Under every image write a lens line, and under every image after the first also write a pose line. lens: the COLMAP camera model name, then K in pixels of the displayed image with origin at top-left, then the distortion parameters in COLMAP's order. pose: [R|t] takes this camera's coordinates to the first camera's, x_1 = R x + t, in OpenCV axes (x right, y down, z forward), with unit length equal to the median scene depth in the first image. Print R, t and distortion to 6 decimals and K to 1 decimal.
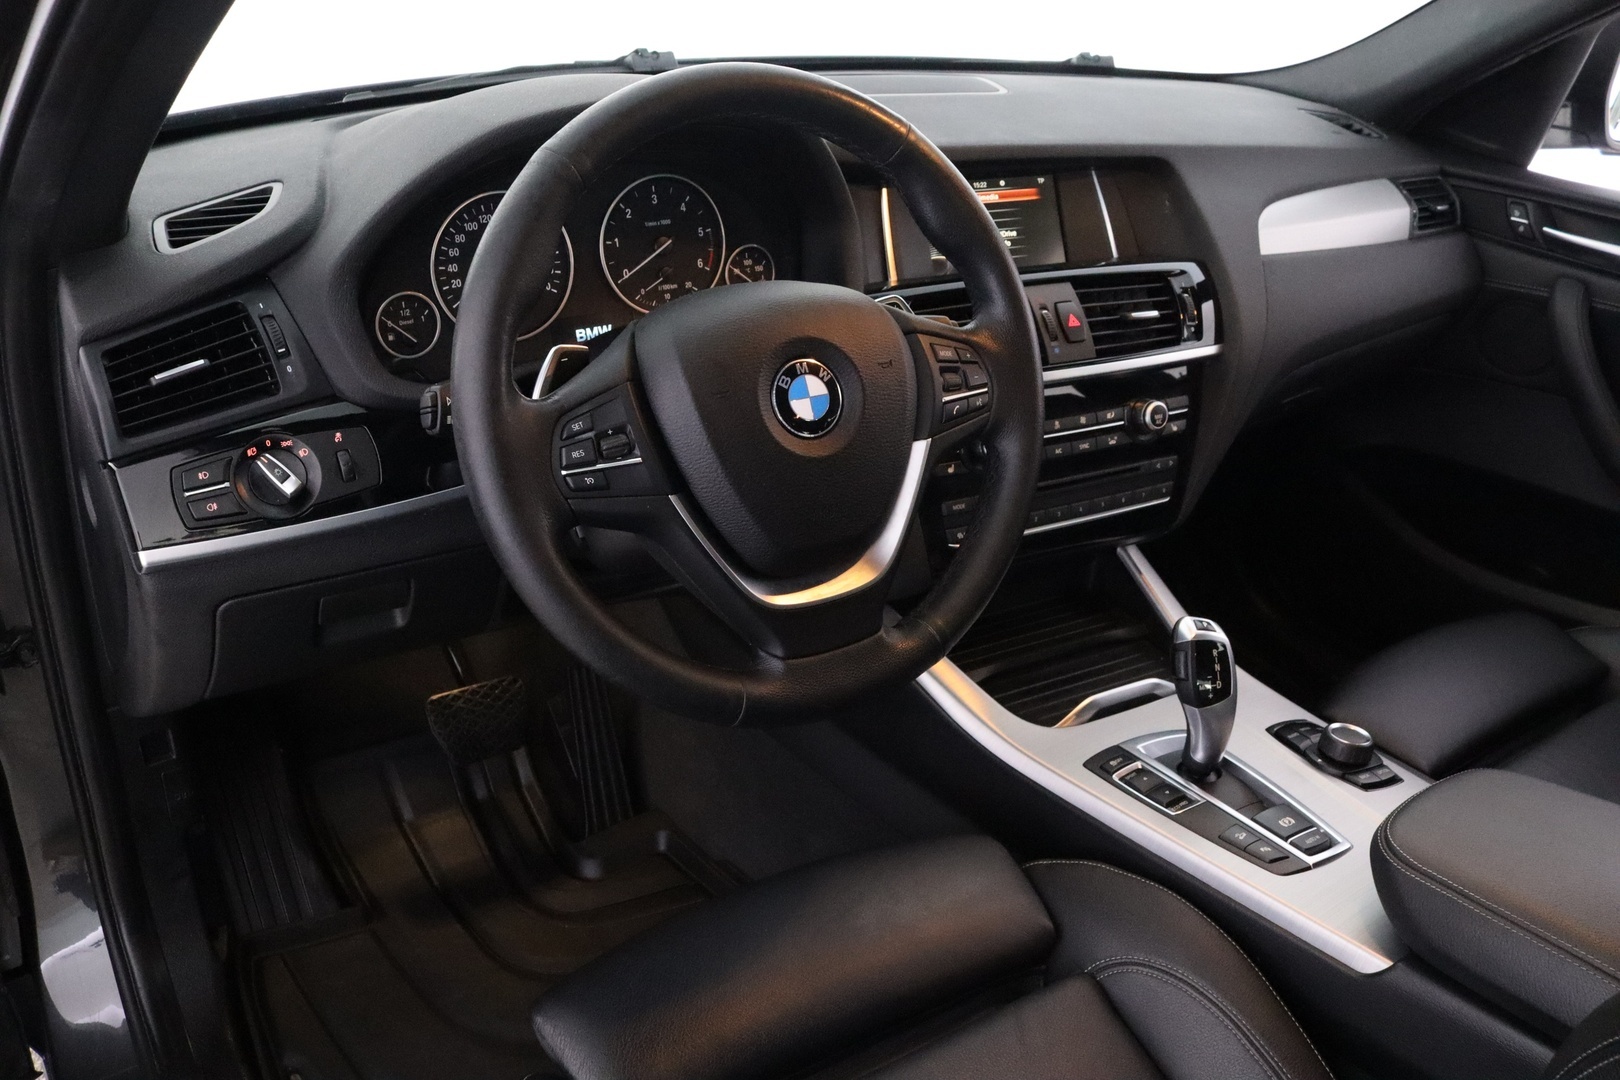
lens RADIAL K [[1334.3, 0, 800.9], [0, 1334.3, 573.7], [0, 0, 1]] dist [-0.159216, 0.129347]
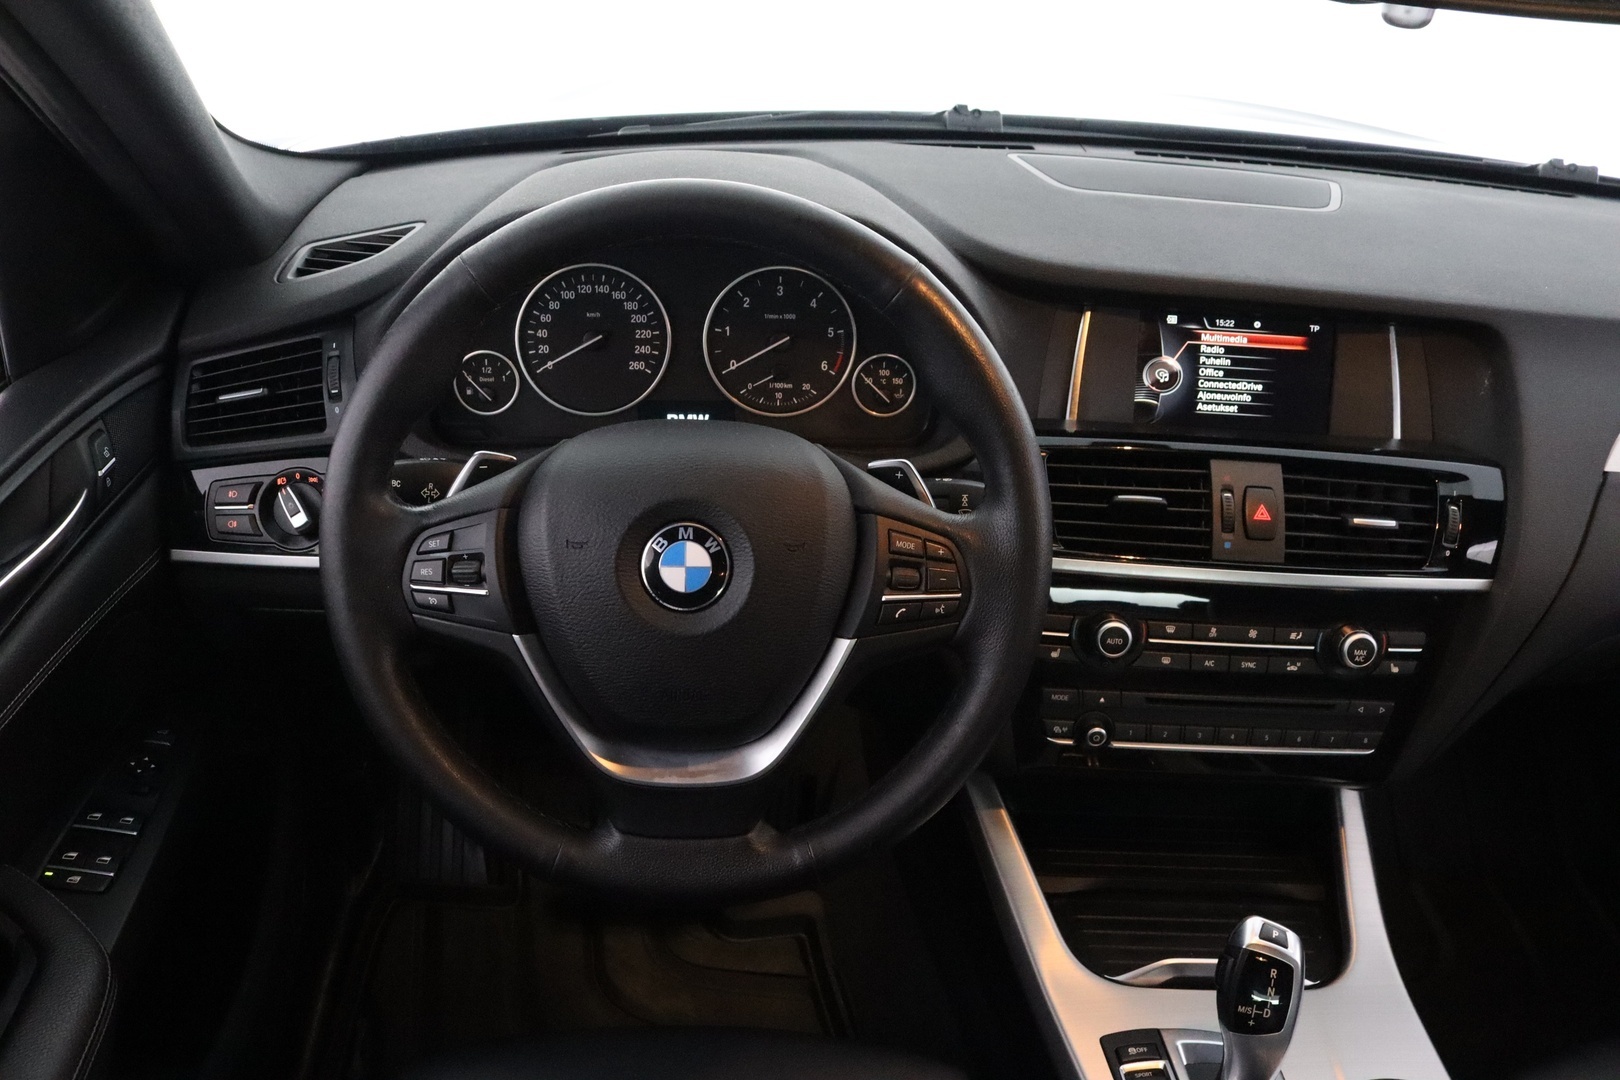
lens RADIAL K [[1334.3, 0, 800.9], [0, 1334.3, 573.7], [0, 0, 1]] dist [-0.159216, 0.129347]
pose [[0.869602, 0.245558, -0.428362, 0.306887], [-0.240474, 0.968346, 0.066925, -0.138585], [0.431237, 0.044812, 0.901125, 0.154305]]
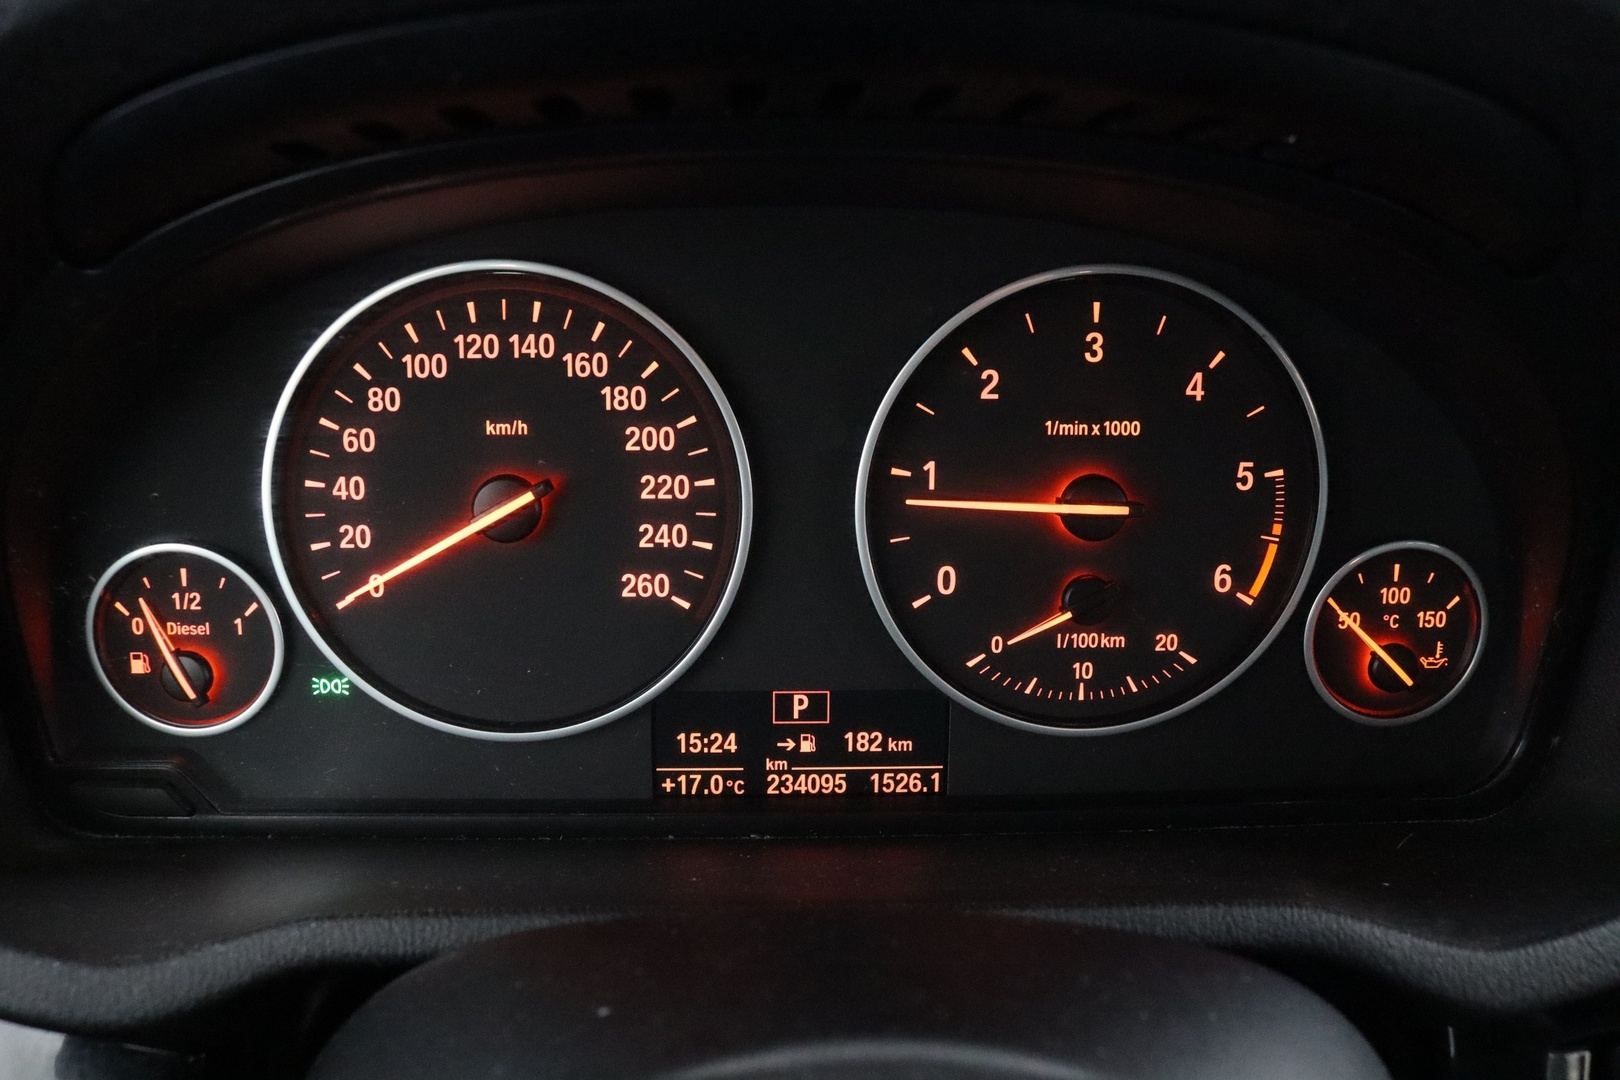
lens RADIAL K [[1334.3, 0, 800.9], [0, 1334.3, 573.7], [0, 0, 1]] dist [-0.159216, 0.129347]
pose [[0.848462, 0.201774, -0.489284, -0.010979], [-0.233088, 0.972450, -0.003169, -0.192566], [0.475165, 0.116735, 0.872119, 0.630207]]
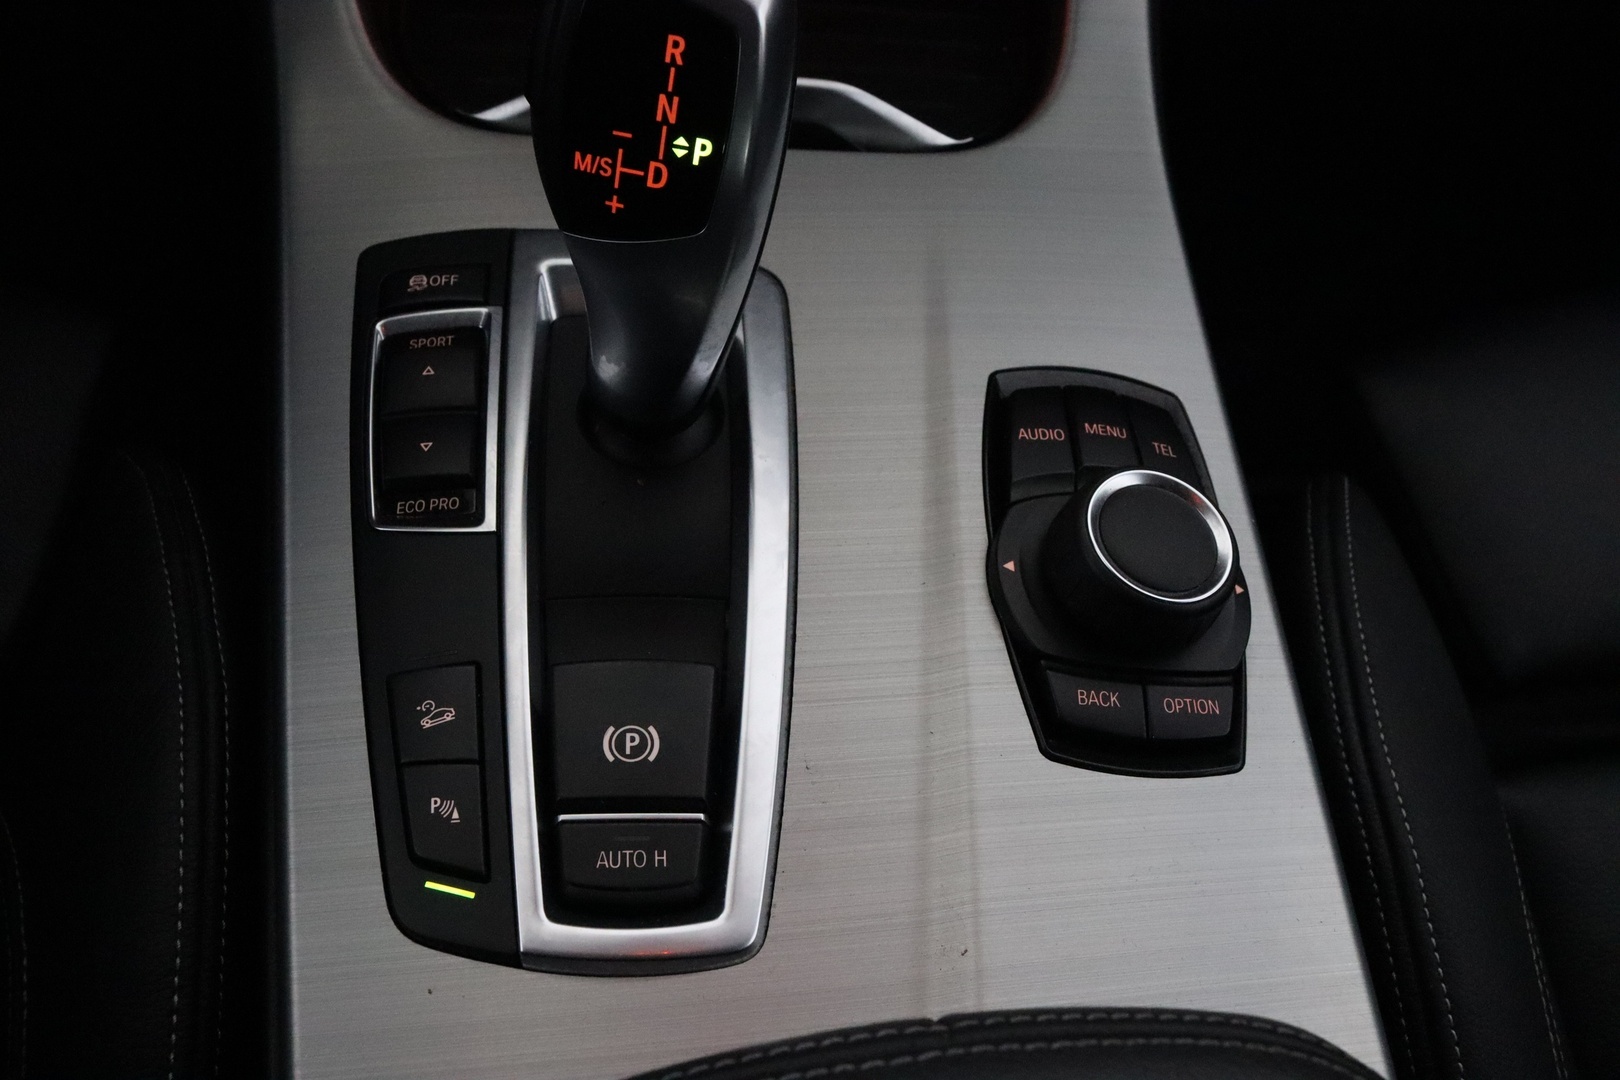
lens RADIAL K [[1334.3, 0, 800.9], [0, 1334.3, 573.7], [0, 0, 1]] dist [-0.159216, 0.129347]
pose [[0.884089, 0.430857, -0.180967, 0.379223], [-0.267331, 0.783911, 0.560373, -0.005420], [0.383303, -0.447042, 0.808228, 0.688850]]
